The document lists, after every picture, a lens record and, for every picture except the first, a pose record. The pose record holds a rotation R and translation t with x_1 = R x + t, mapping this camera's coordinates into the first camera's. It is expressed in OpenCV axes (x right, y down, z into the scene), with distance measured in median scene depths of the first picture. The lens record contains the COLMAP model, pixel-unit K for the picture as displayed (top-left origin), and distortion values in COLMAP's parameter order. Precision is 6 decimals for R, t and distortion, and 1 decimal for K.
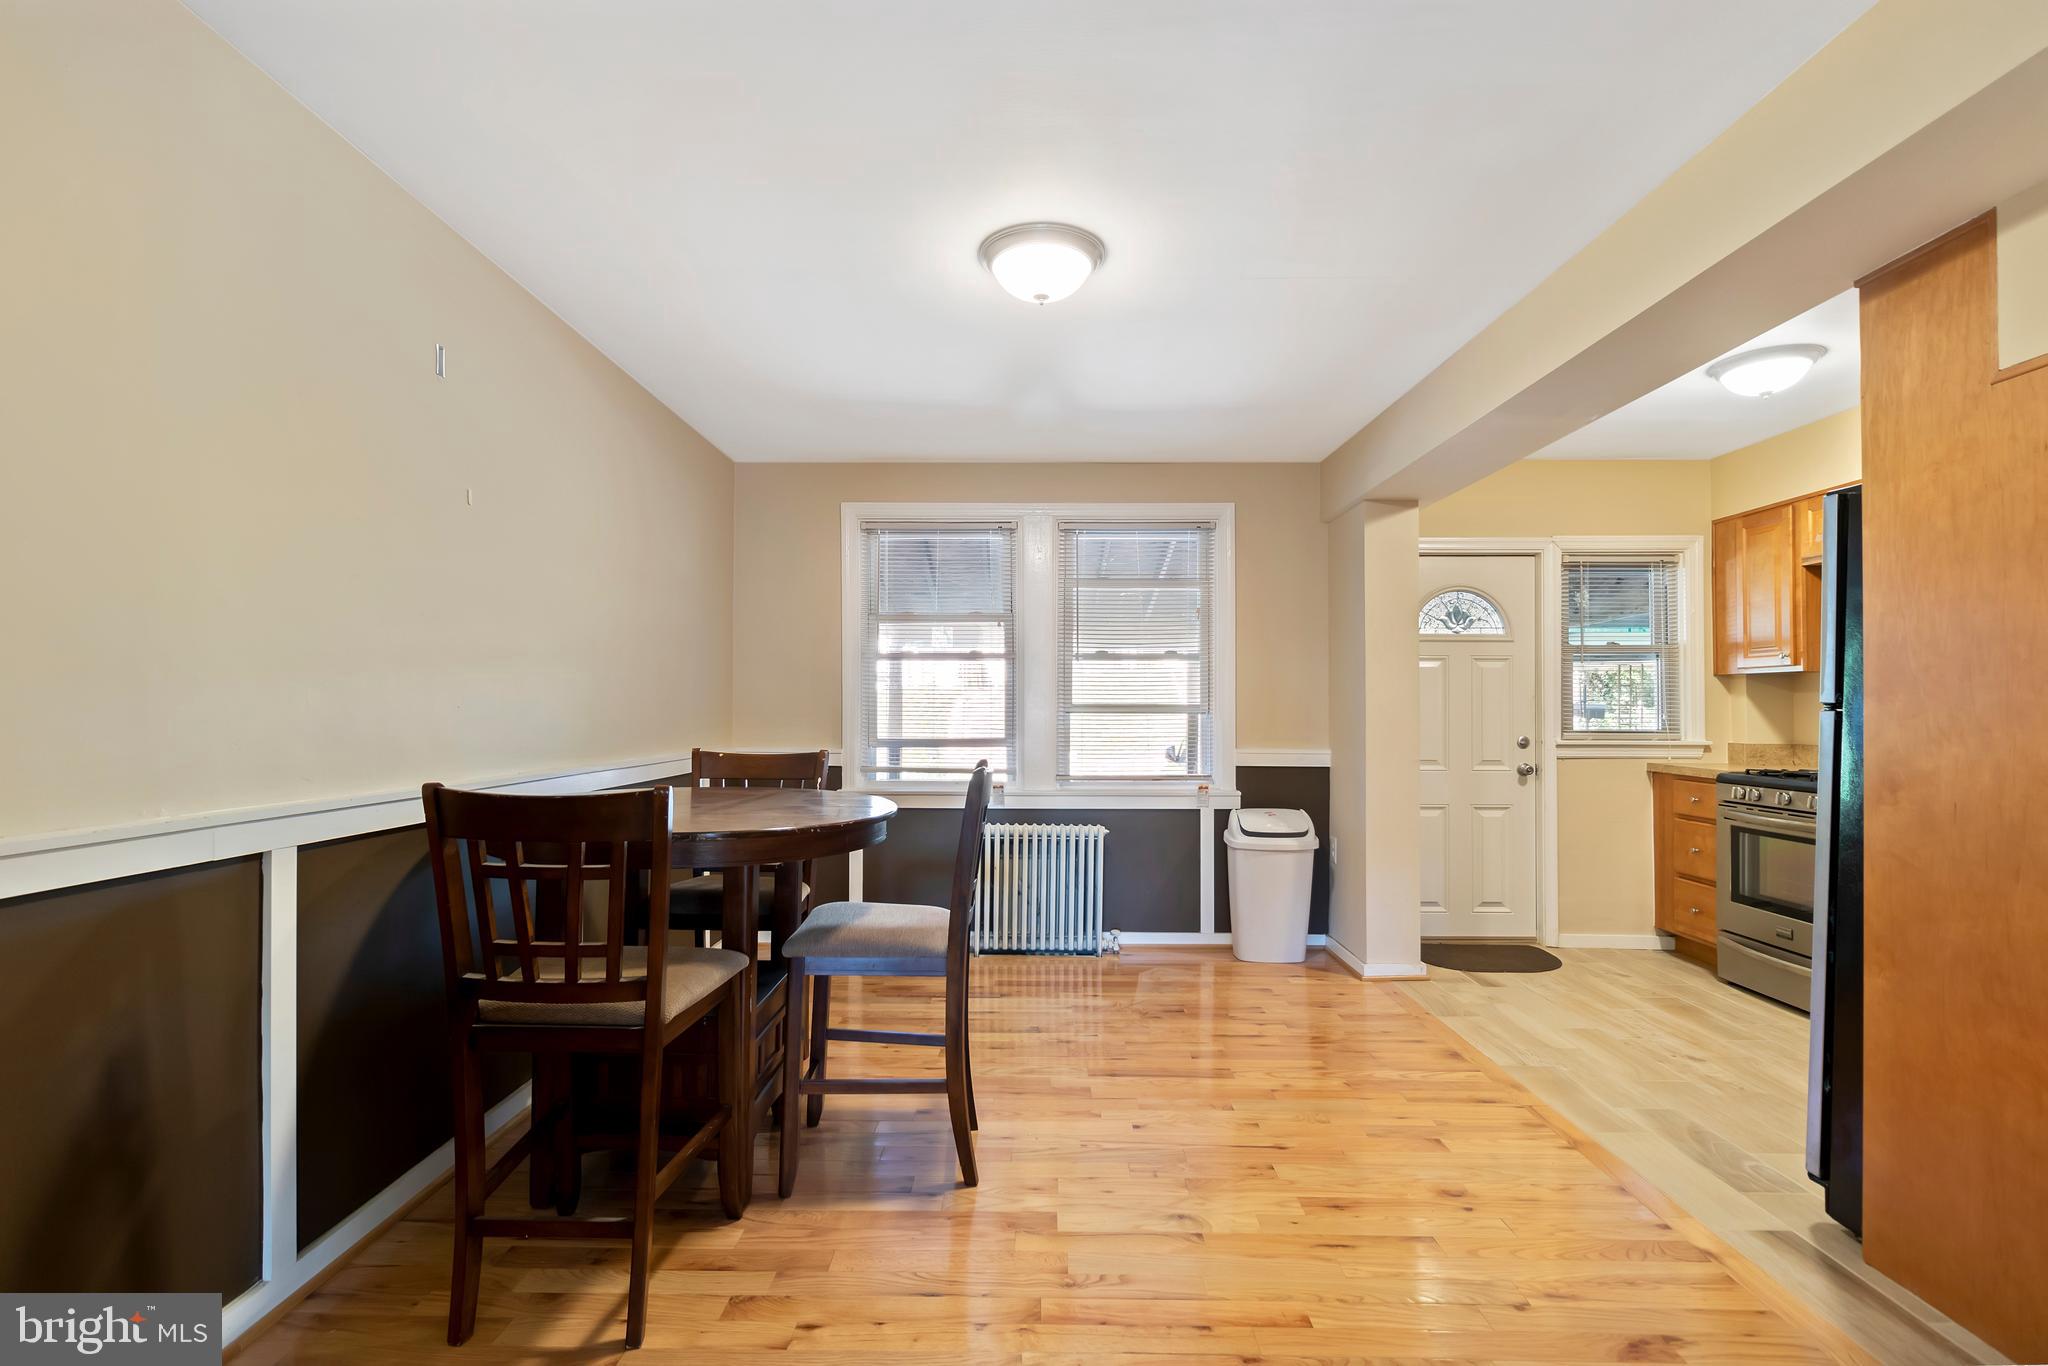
lens RADIAL K [[958.7, 0, 1031.3], [0, 958.7, 691.5], [0, 0, 1]] dist [0.002004, -0.000303]
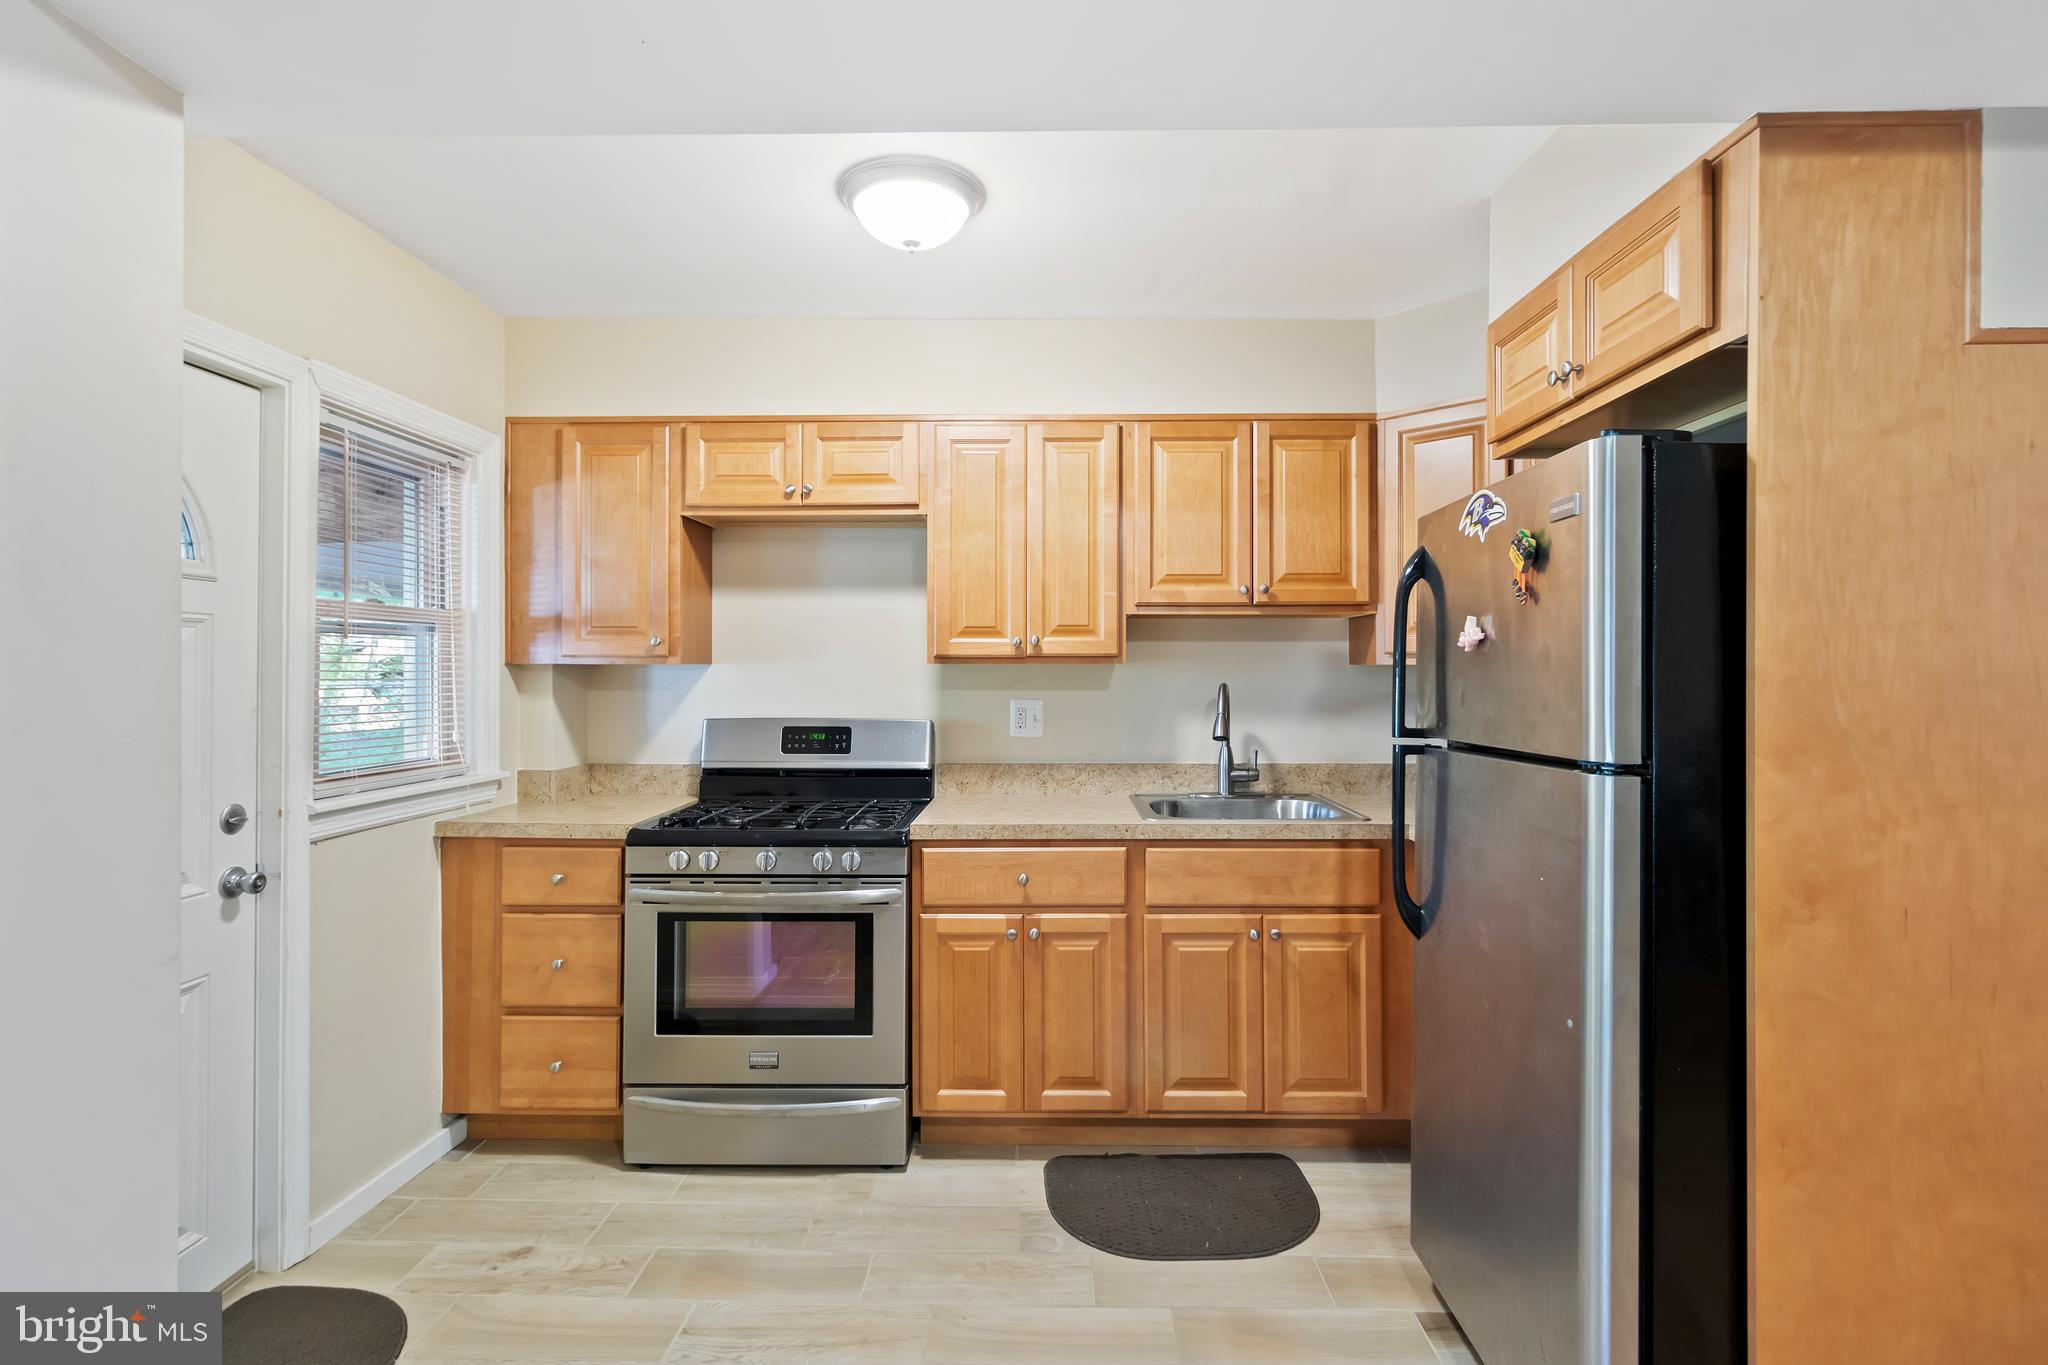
lens RADIAL K [[958.7, 0, 1037.3], [0, 958.7, 664.4], [0, 0, 1]] dist [0.002004, -0.000303]
pose [[0.014259, 0.007452, 0.999871, 0.099365], [-0.019202, 0.999790, -0.007177, -0.020828], [-0.999714, -0.019097, 0.014400, 0.691549]]
